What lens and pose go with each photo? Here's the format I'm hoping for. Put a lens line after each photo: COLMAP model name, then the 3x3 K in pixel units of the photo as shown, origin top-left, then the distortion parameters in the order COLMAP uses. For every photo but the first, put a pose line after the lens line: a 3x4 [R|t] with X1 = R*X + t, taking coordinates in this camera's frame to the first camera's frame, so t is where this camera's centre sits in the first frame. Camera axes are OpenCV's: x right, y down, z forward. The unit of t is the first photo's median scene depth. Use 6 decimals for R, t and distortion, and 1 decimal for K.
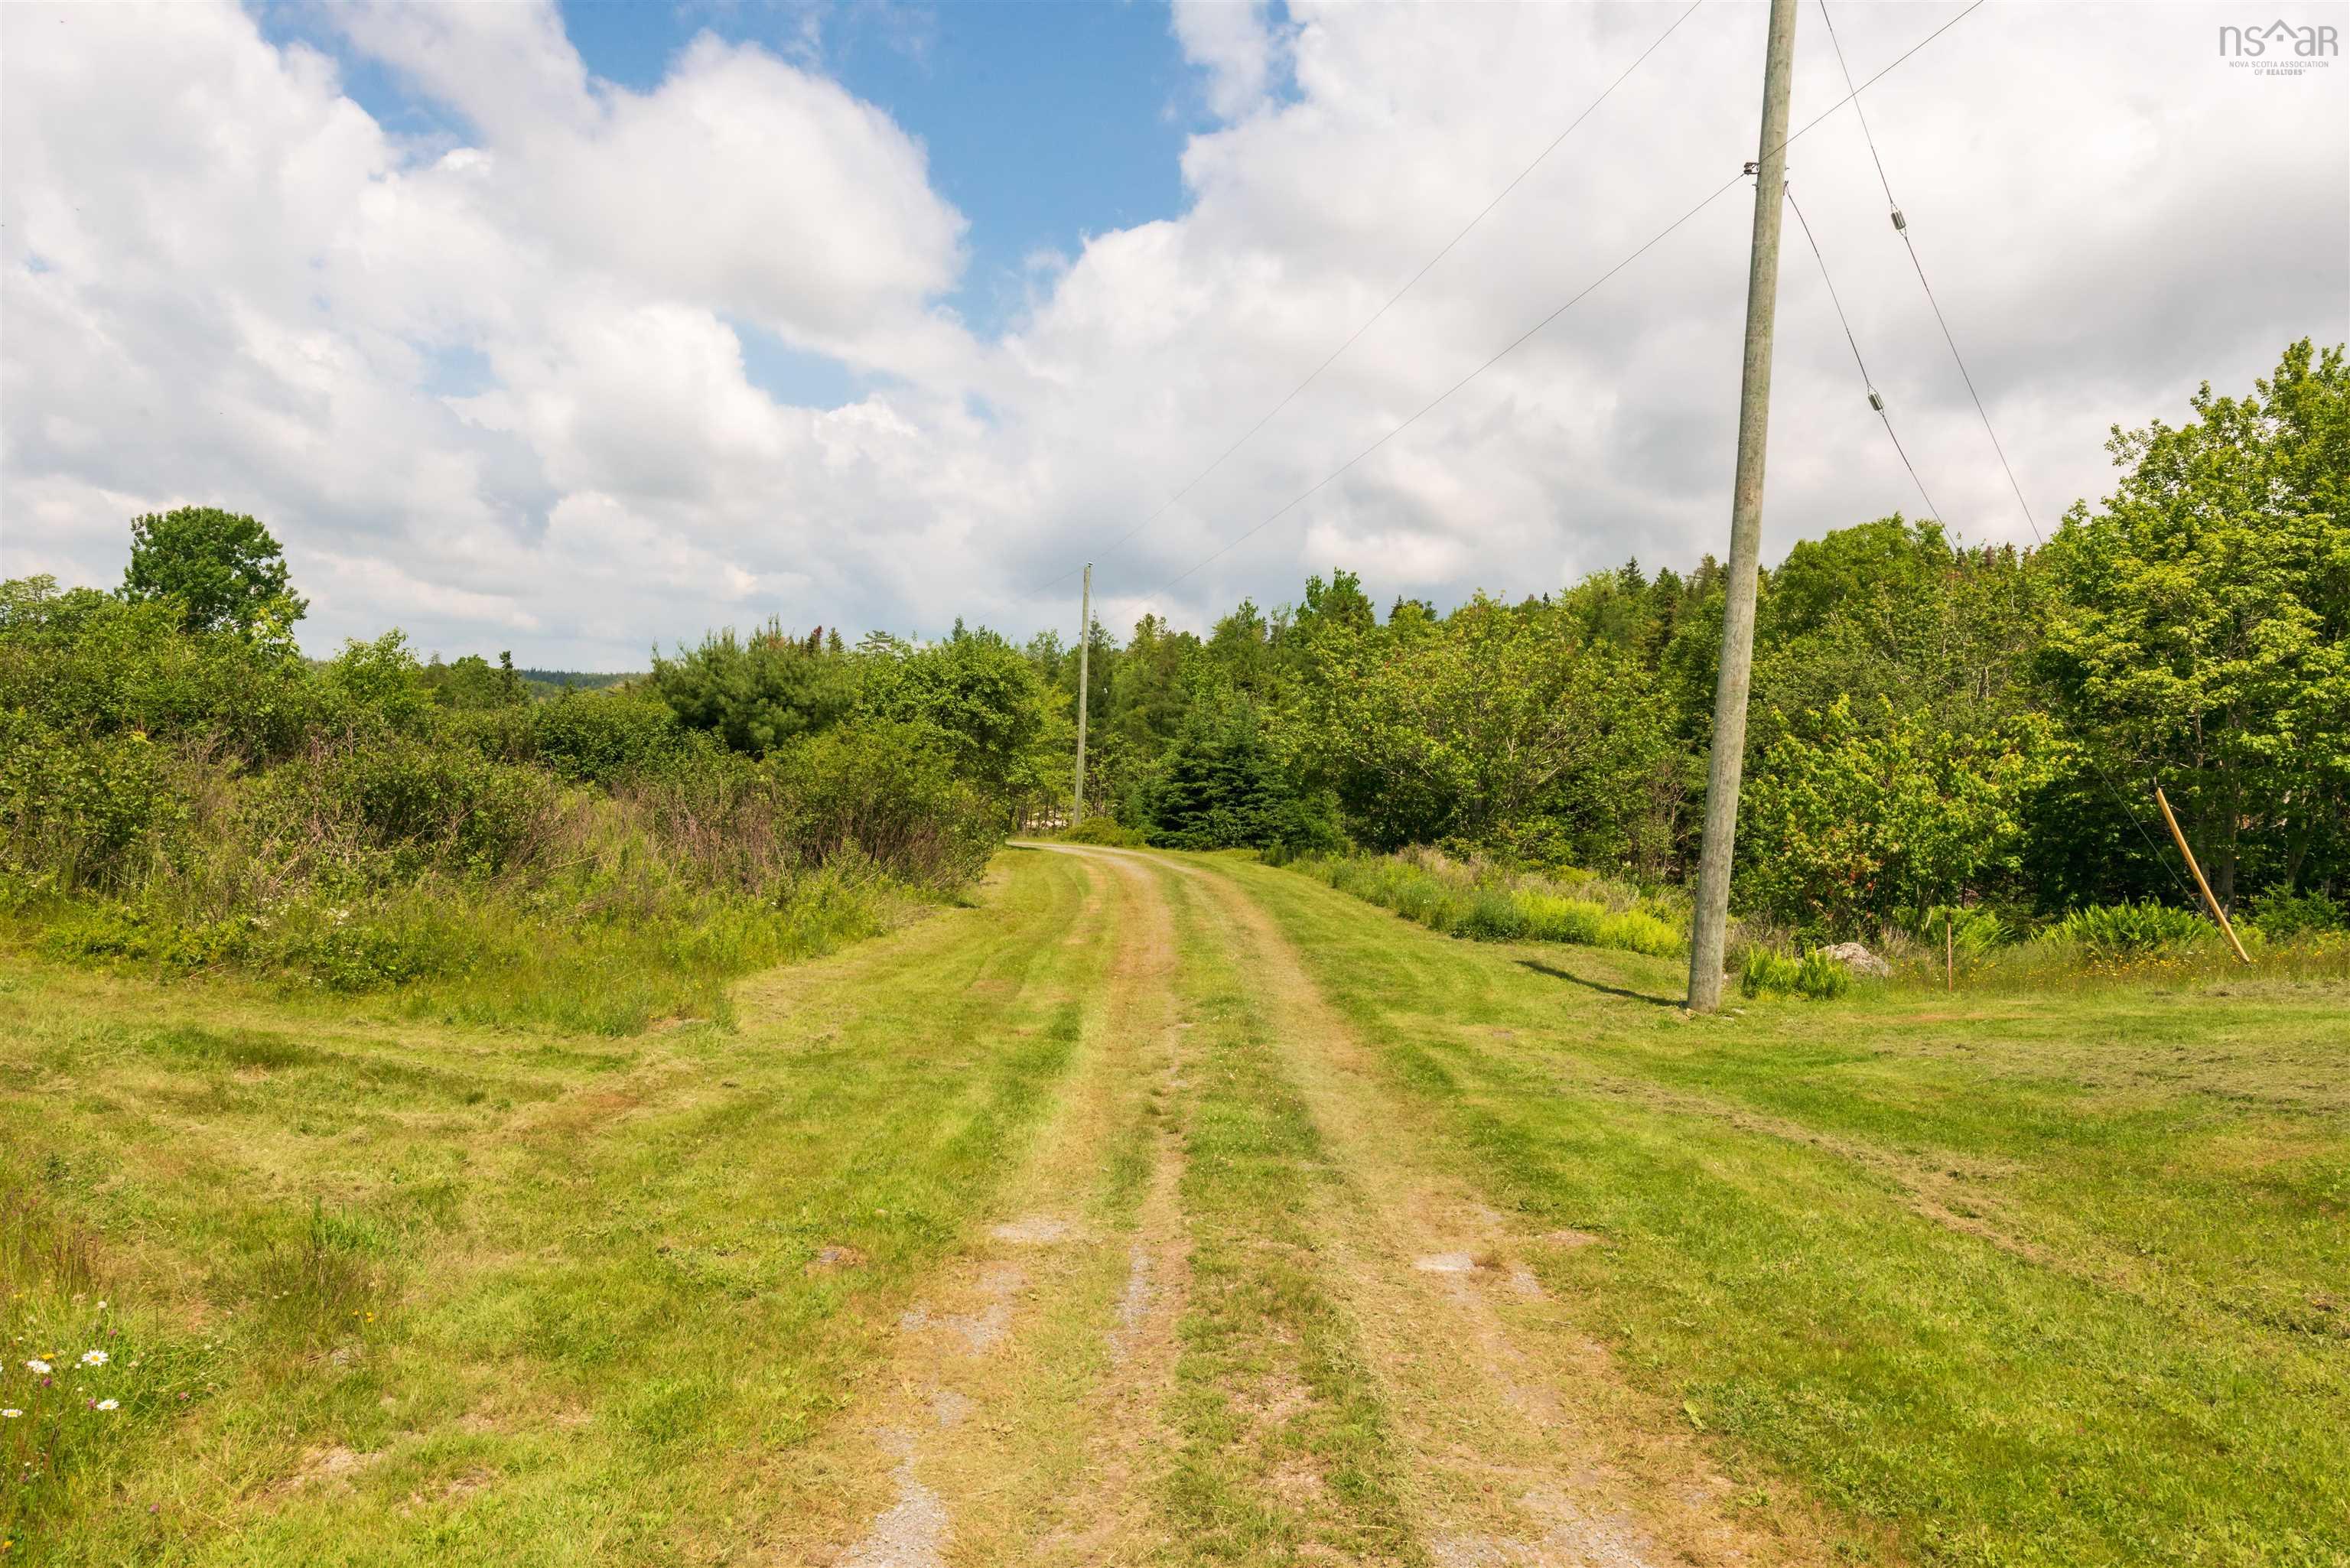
lens RADIAL K [[1513.2, 0, 1175.0], [0, 1513.2, 784.0], [0, 0, 1]] dist [0.002765, 0.001020]
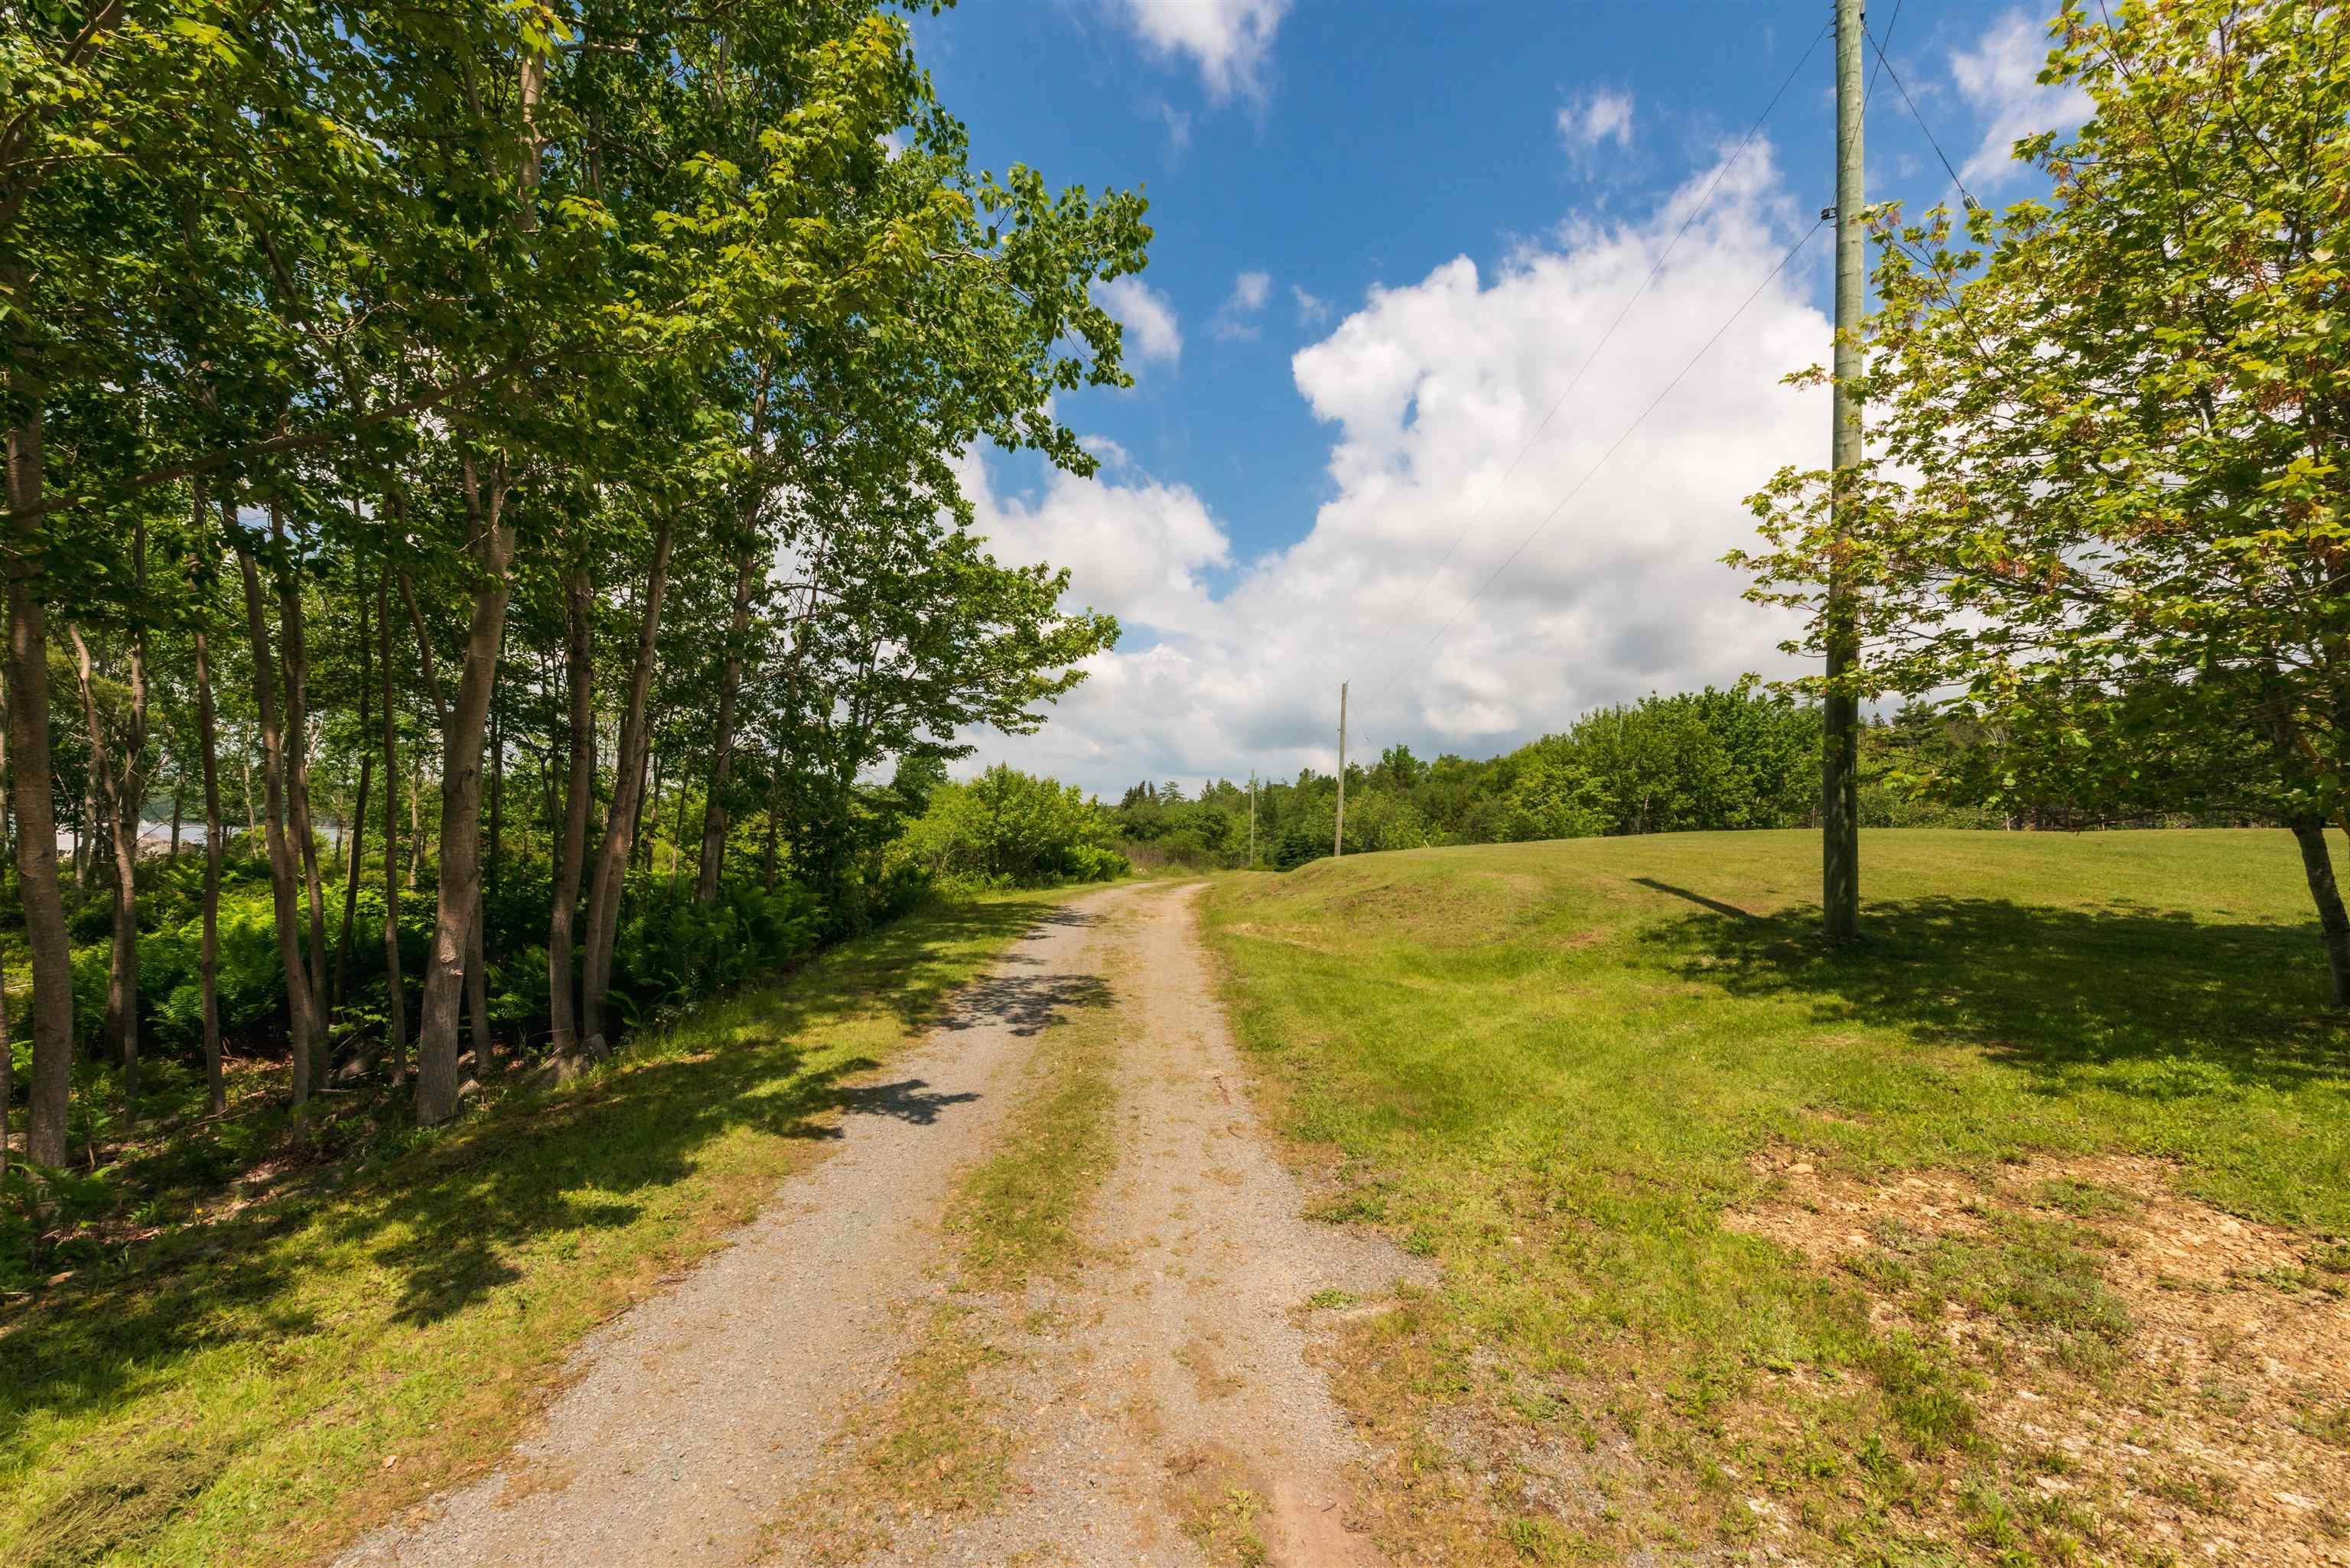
lens RADIAL K [[903.0, 0, 1175.0], [0, 903.0, 784.0], [0, 0, 1]] dist [0.009963, -0.005281]
pose [[0.982193, -0.036787, -0.184240, 0.036265], [0.021087, 0.996032, -0.086460, 0.006639], [0.186689, 0.081036, 0.979071, -0.215371]]
